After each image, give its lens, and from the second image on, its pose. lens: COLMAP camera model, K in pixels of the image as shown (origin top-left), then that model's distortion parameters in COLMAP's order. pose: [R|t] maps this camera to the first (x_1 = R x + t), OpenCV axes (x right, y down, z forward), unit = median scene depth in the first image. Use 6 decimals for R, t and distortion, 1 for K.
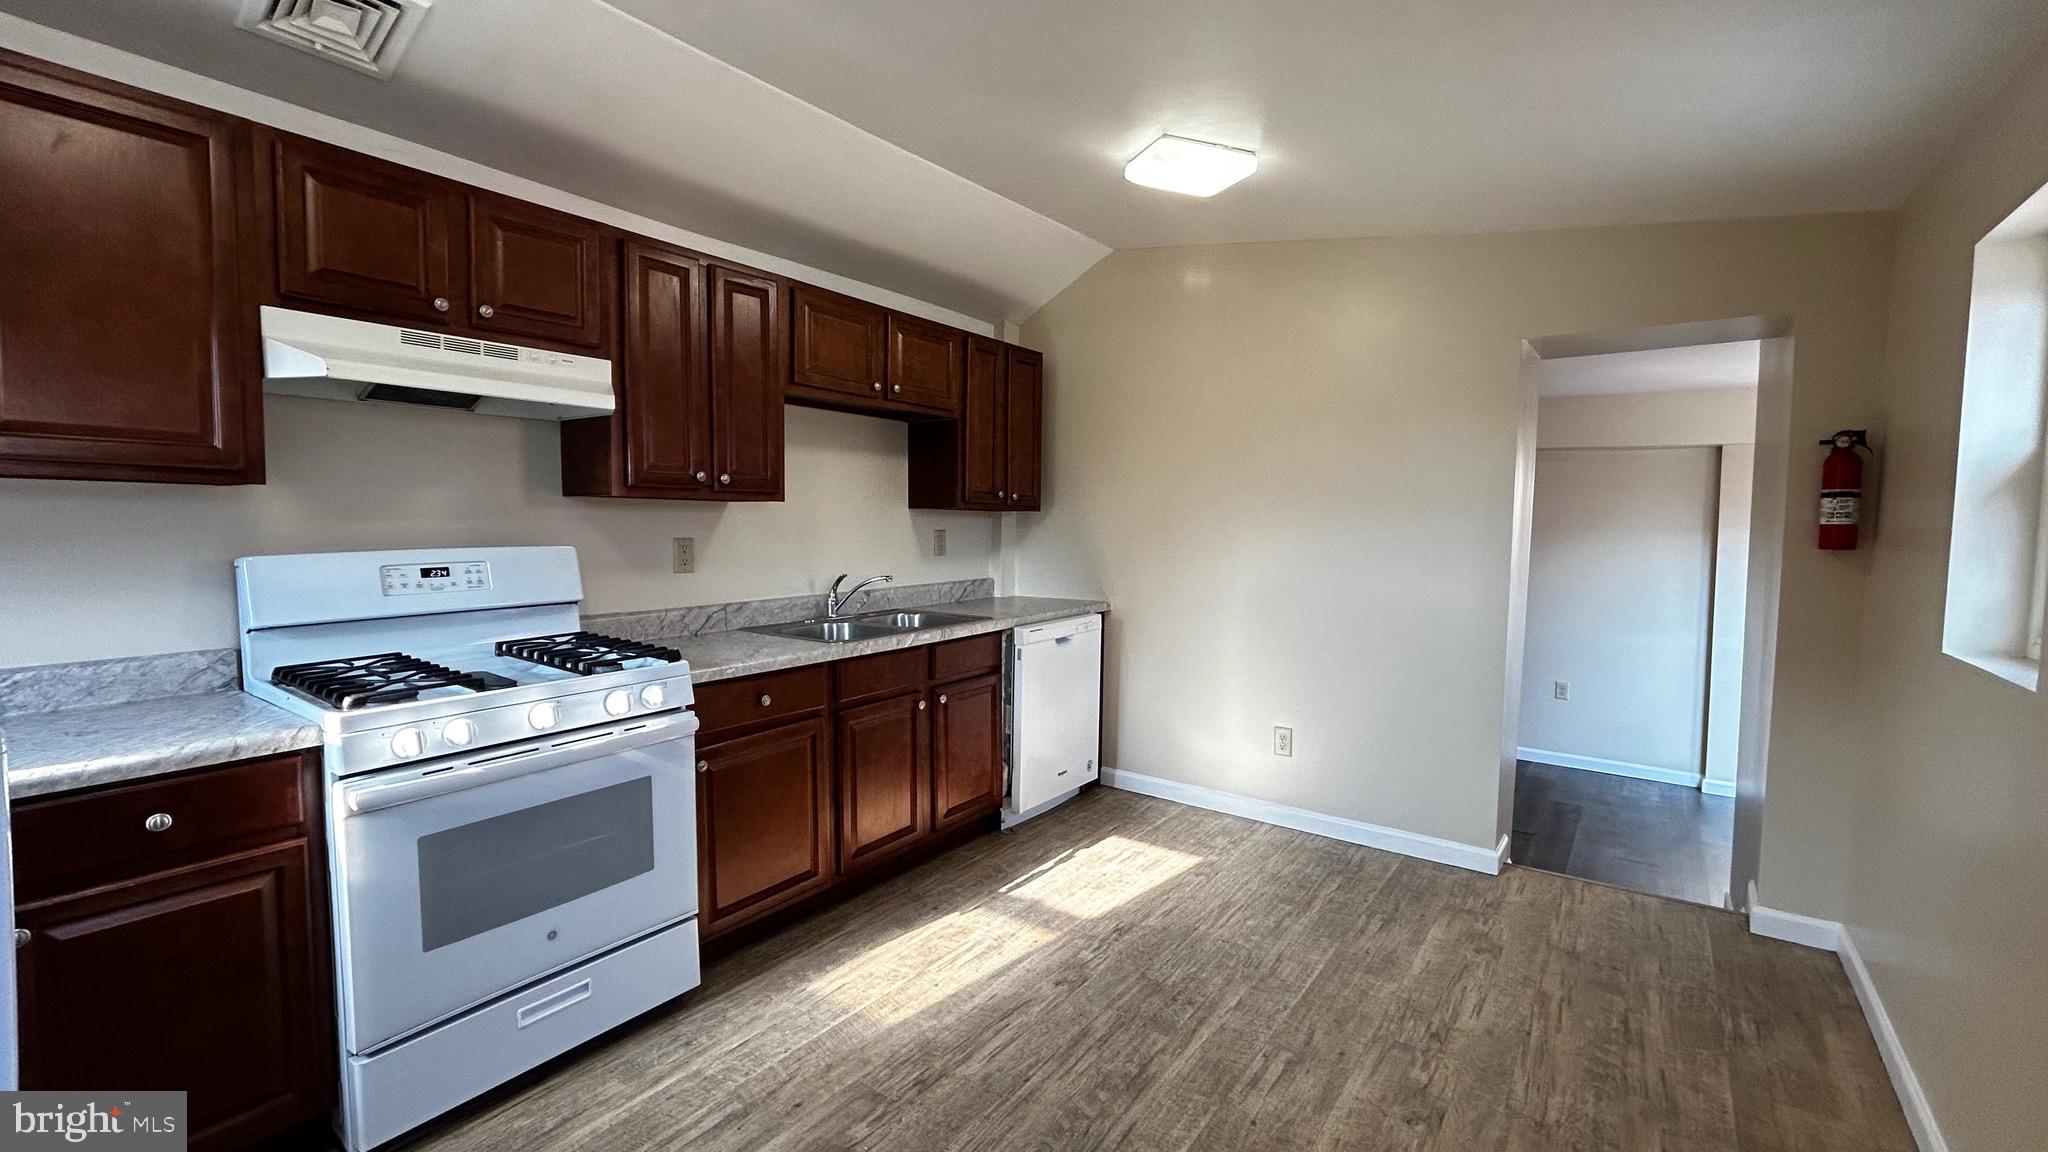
lens RADIAL K [[837.0, 0, 1036.6], [0, 837.0, 575.4], [0, 0, 1]] dist [-0.004731, 0.002904]
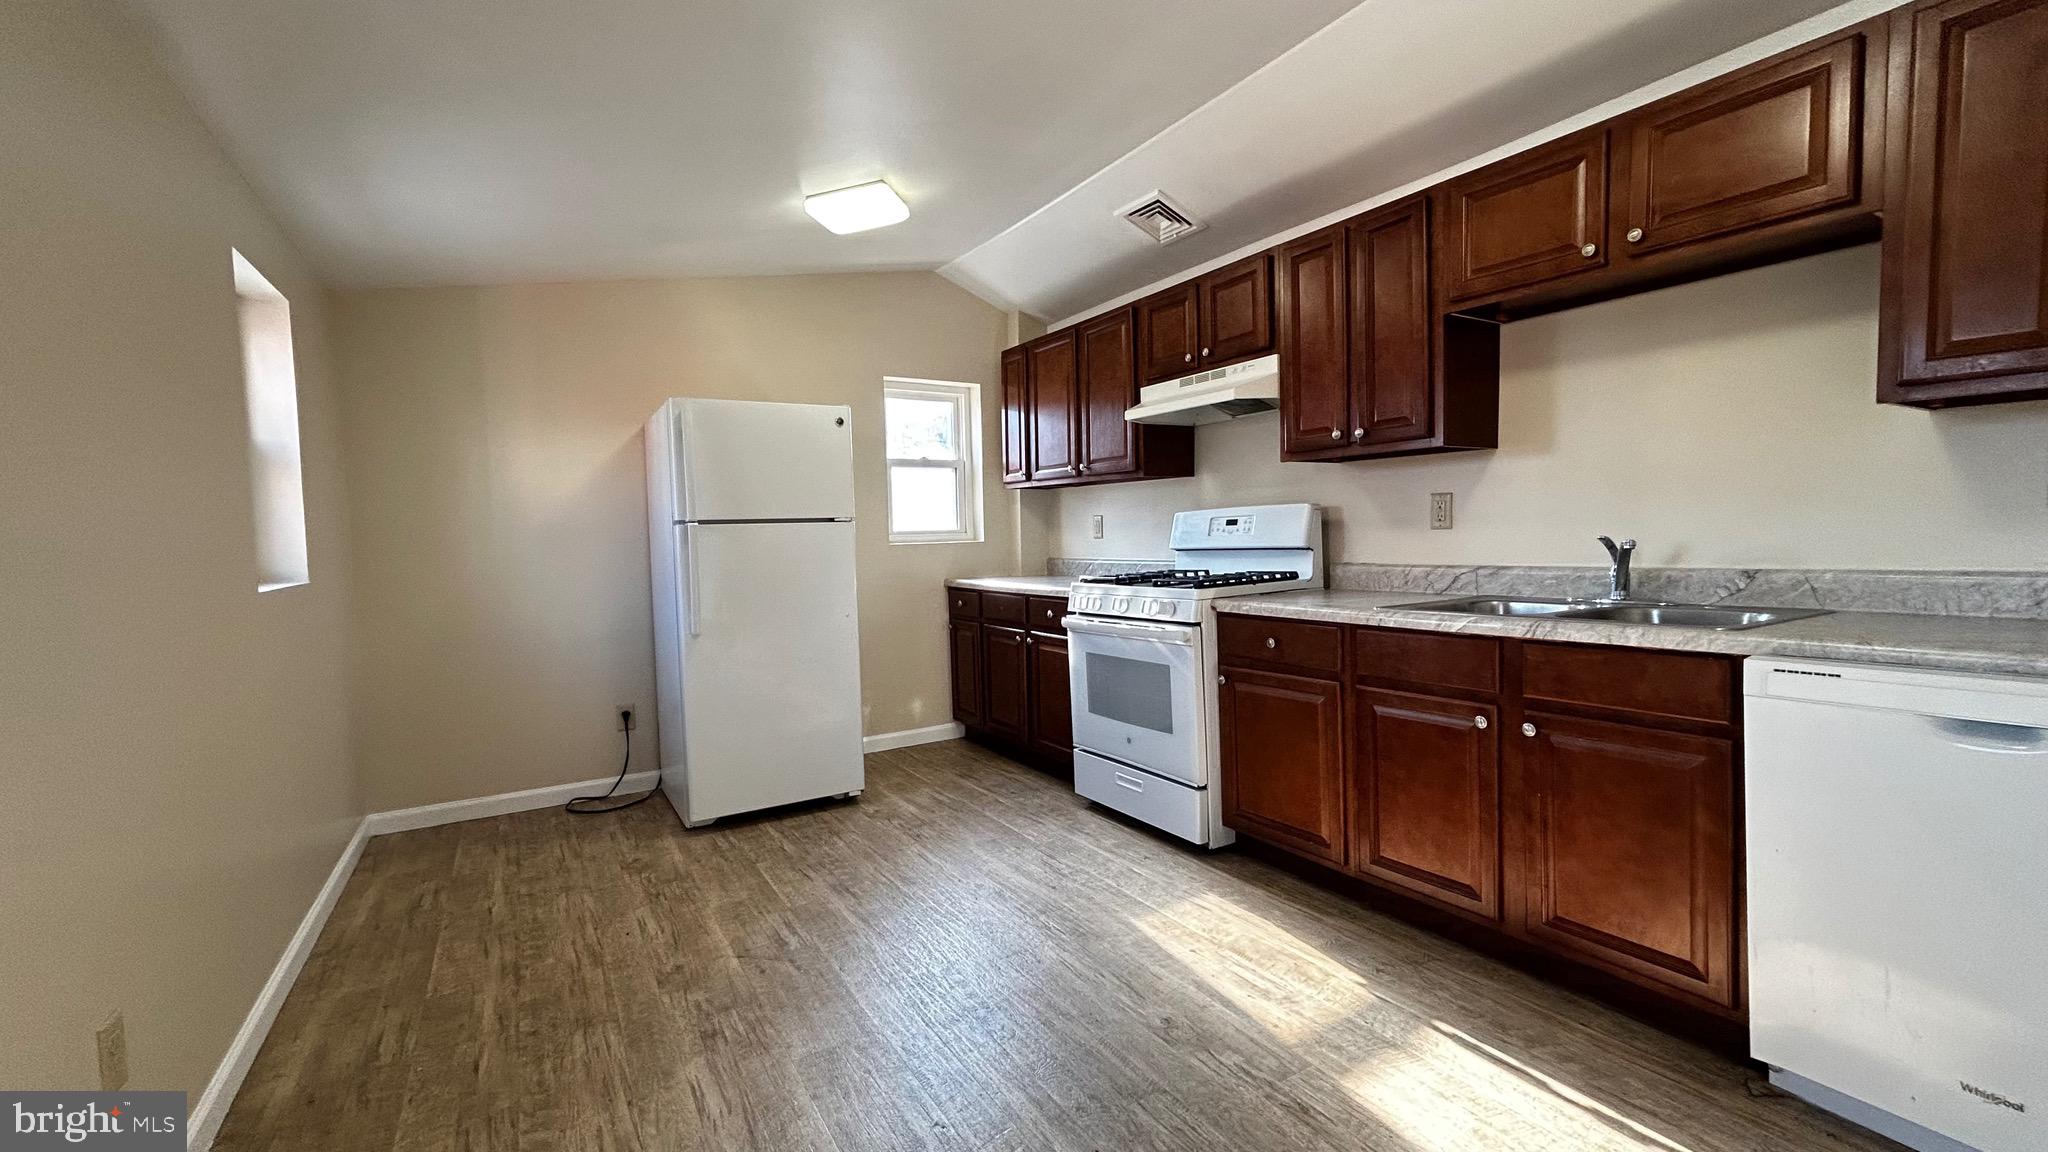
lens RADIAL K [[837.0, 0, 1019.6], [0, 837.0, 587.1], [0, 0, 1]] dist [-0.004731, 0.002904]
pose [[-0.387936, 0.083267, -0.917917, 0.849095], [-0.016542, 0.995121, 0.097261, -0.028305], [0.921538, 0.052915, -0.384667, 1.203289]]
